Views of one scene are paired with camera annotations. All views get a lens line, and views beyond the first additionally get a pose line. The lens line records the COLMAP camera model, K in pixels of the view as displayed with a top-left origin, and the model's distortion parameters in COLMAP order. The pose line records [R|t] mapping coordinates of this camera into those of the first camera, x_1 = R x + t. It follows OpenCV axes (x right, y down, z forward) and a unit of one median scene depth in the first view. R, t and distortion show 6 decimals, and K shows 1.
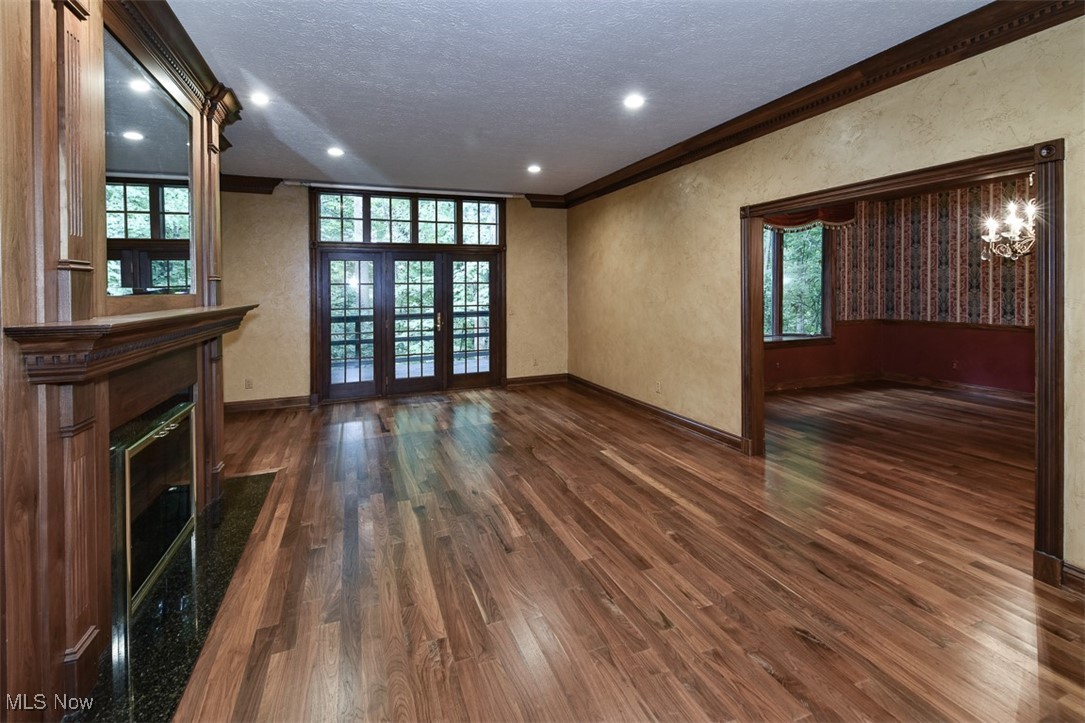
lens RADIAL K [[478.4, 0, 538.7], [0, 478.4, 289.5], [0, 0, 1]] dist [0.002368, 0.000090]
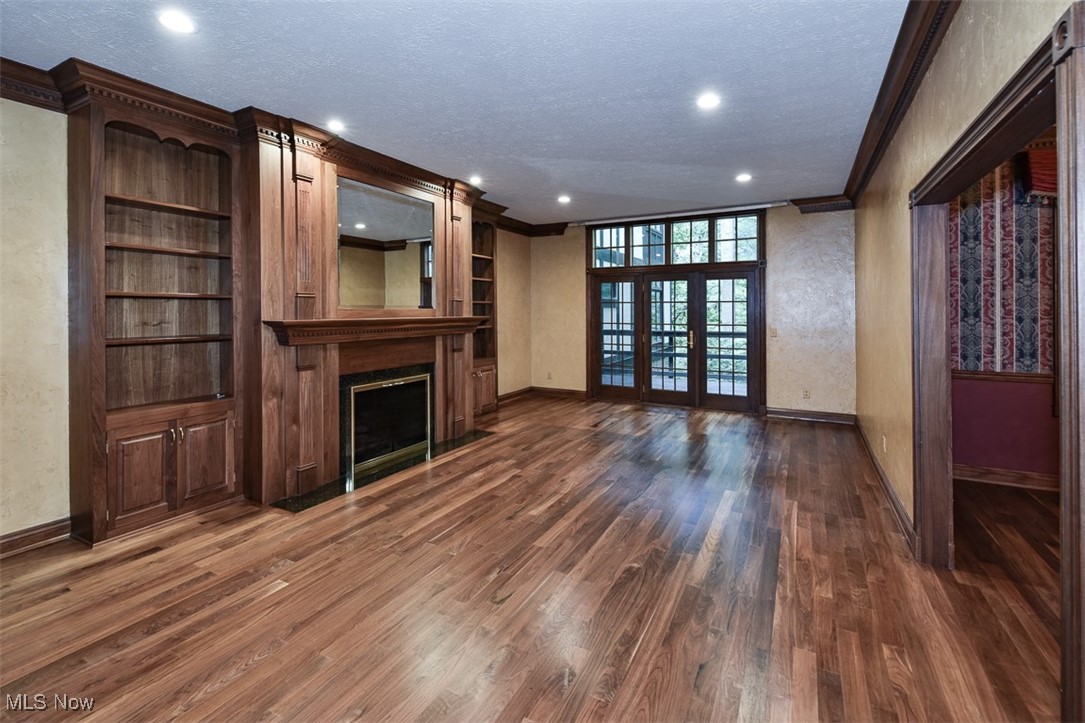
lens RADIAL K [[473.5, 0, 547.8], [0, 473.5, 301.5], [0, 0, 1]] dist [-0.000918, -0.000342]
pose [[0.654226, -0.002561, -0.756295, 0.458467], [-0.008756, 0.999902, -0.010960, -0.000055], [0.756248, 0.013793, 0.654139, 0.133256]]
